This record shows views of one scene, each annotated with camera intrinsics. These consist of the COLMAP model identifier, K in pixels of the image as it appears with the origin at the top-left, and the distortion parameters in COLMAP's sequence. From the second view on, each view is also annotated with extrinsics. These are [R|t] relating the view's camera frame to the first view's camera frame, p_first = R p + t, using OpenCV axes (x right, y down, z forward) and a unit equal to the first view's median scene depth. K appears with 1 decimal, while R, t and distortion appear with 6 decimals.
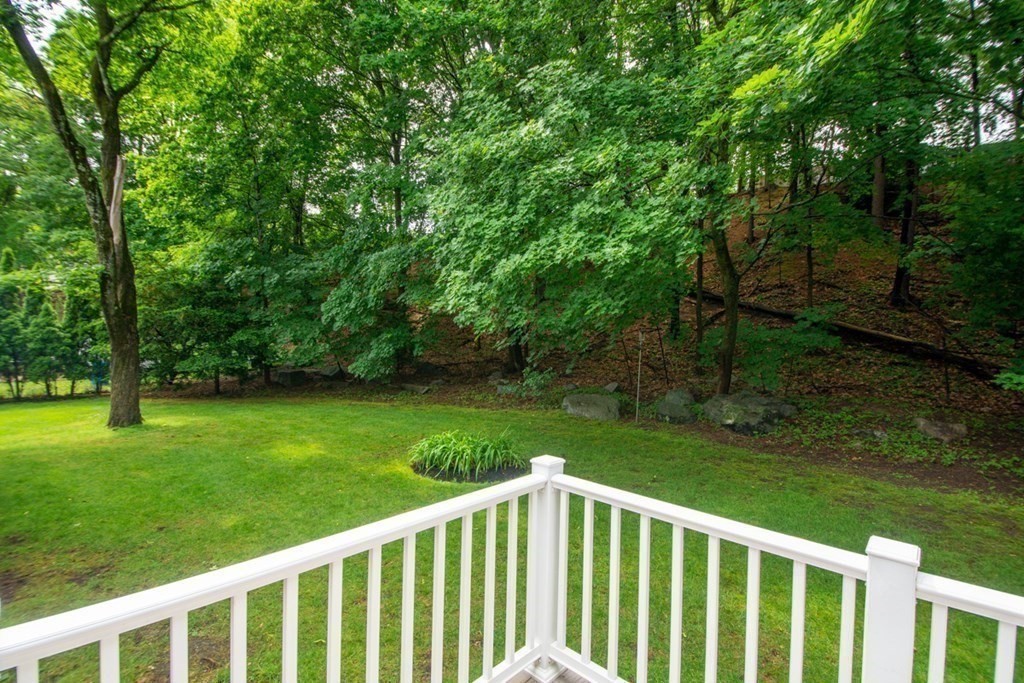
lens RADIAL K [[439.3, 0, 512.0], [0, 439.3, 341.5], [0, 0, 1]] dist [-0.033663, -0.000029]
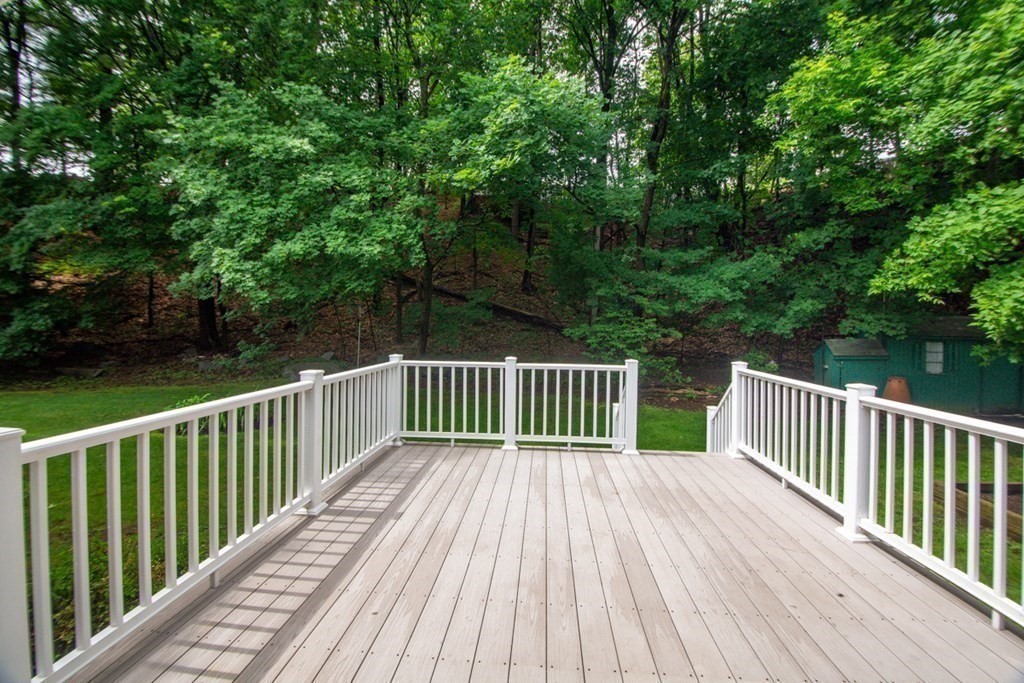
lens RADIAL K [[455.2, 0, 512.6], [0, 455.2, 330.9], [0, 0, 1]] dist [0.000023, -0.000065]
pose [[0.766760, -0.020885, 0.641594, -0.321584], [0.005779, 0.999655, 0.025634, 0.027524], [-0.641908, -0.015948, 0.766616, -0.403709]]
